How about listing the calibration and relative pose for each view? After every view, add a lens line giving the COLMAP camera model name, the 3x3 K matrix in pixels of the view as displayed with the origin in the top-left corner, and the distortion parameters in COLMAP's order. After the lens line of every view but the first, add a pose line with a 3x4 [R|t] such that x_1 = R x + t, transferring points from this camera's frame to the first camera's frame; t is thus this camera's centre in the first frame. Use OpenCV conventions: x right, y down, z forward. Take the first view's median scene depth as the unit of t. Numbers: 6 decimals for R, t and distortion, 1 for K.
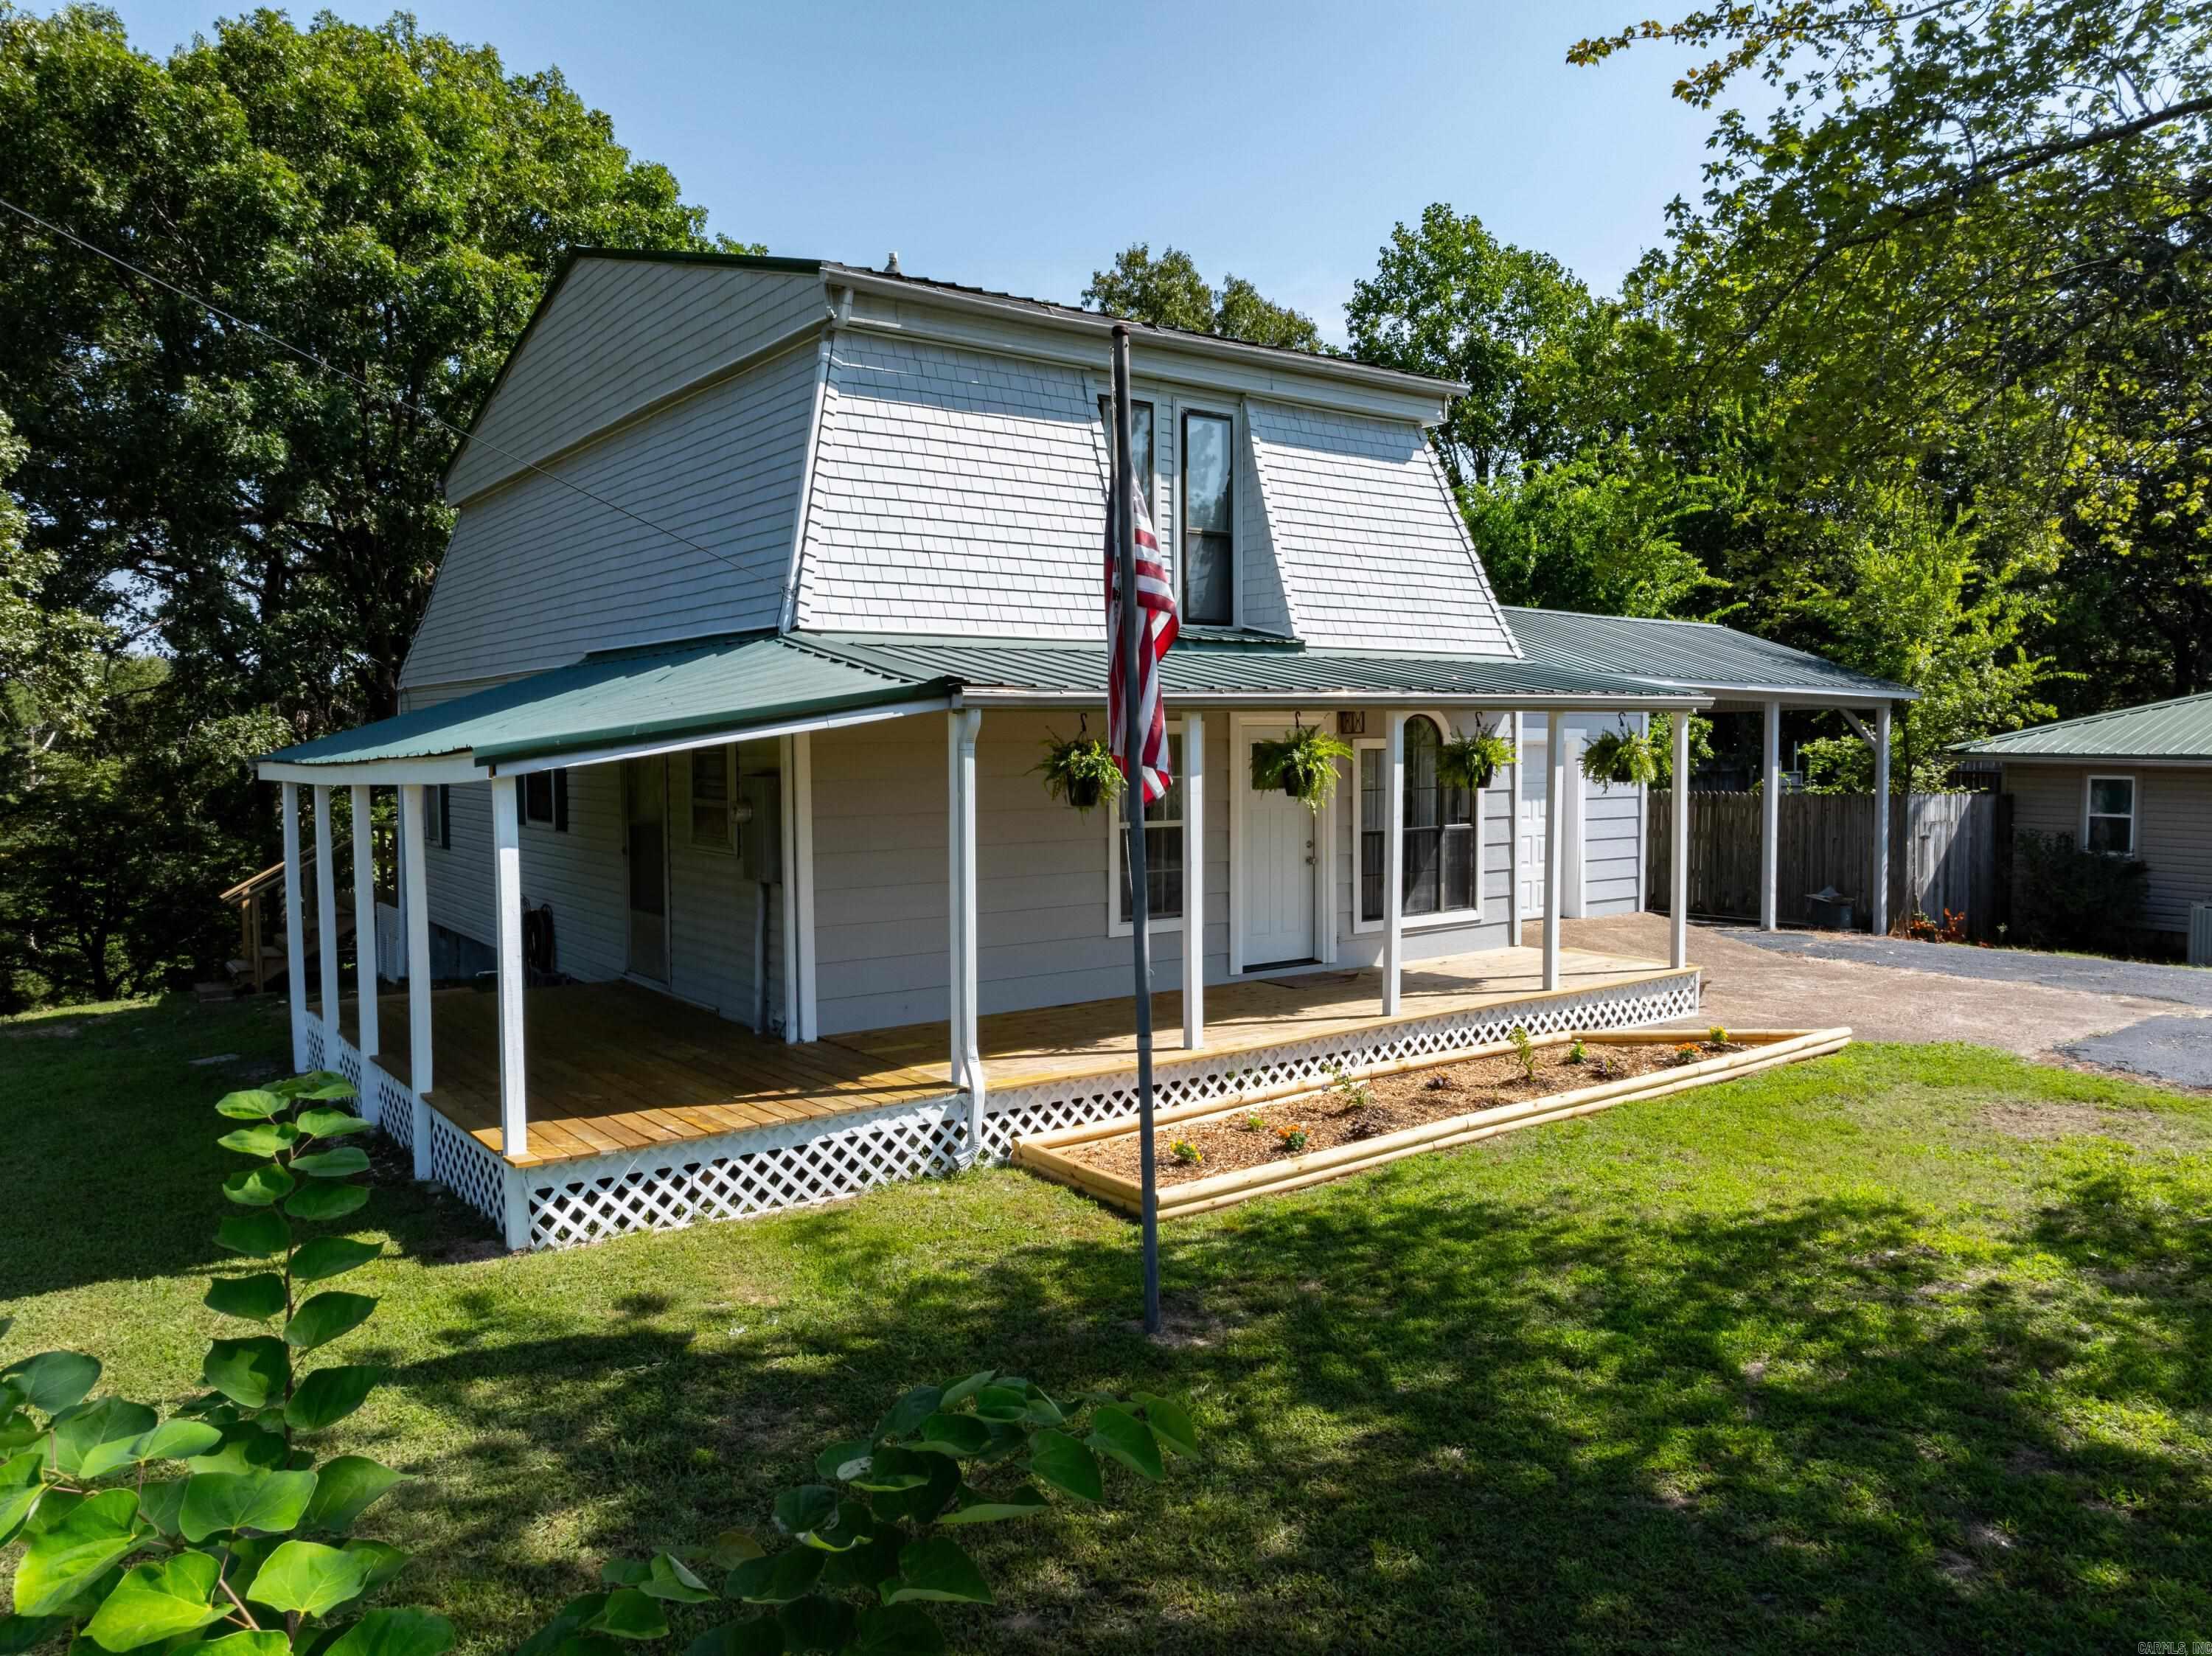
lens RADIAL K [[1568.3, 0, 1106.0], [0, 1568.3, 828.0], [0, 0, 1]] dist [-0.014141, -0.062177]
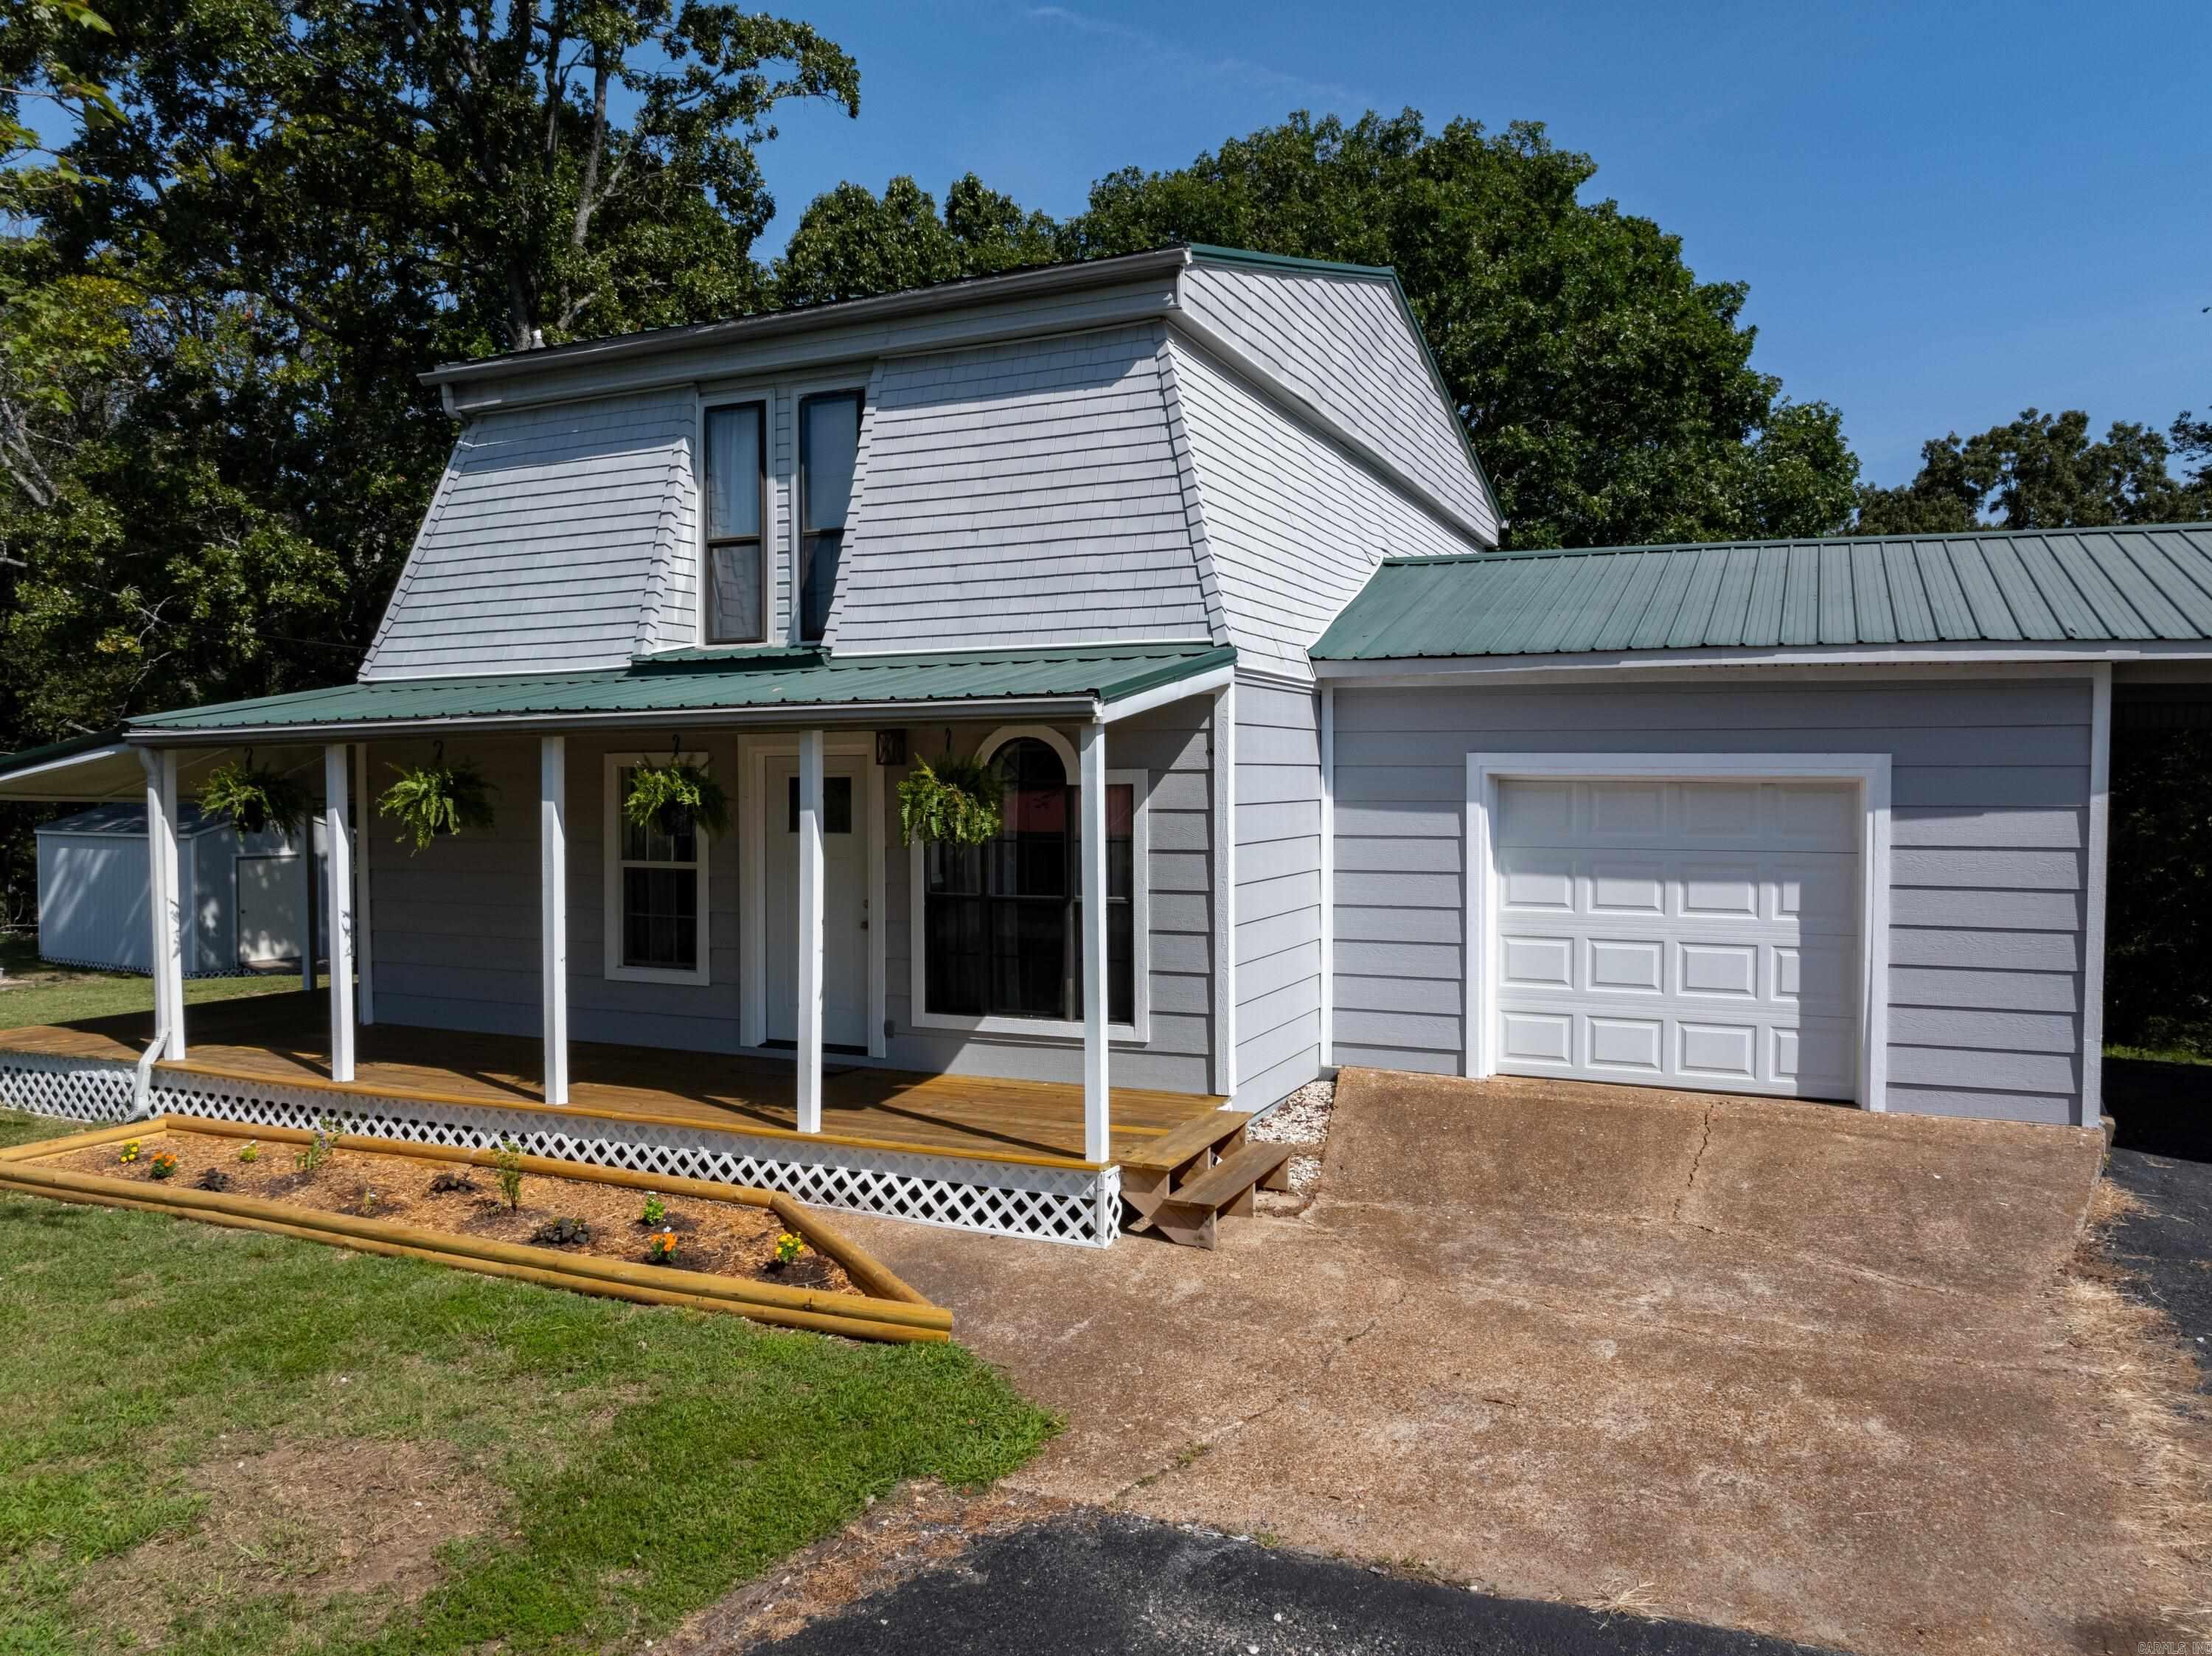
lens RADIAL K [[1568.3, 0, 1106.0], [0, 1568.3, 828.0], [0, 0, 1]] dist [-0.014141, -0.062177]
pose [[0.498335, 0.025944, -0.866597, 1.020163], [-0.054263, 0.998526, -0.001310, -0.039767], [0.865285, 0.047677, 0.499008, 0.816226]]
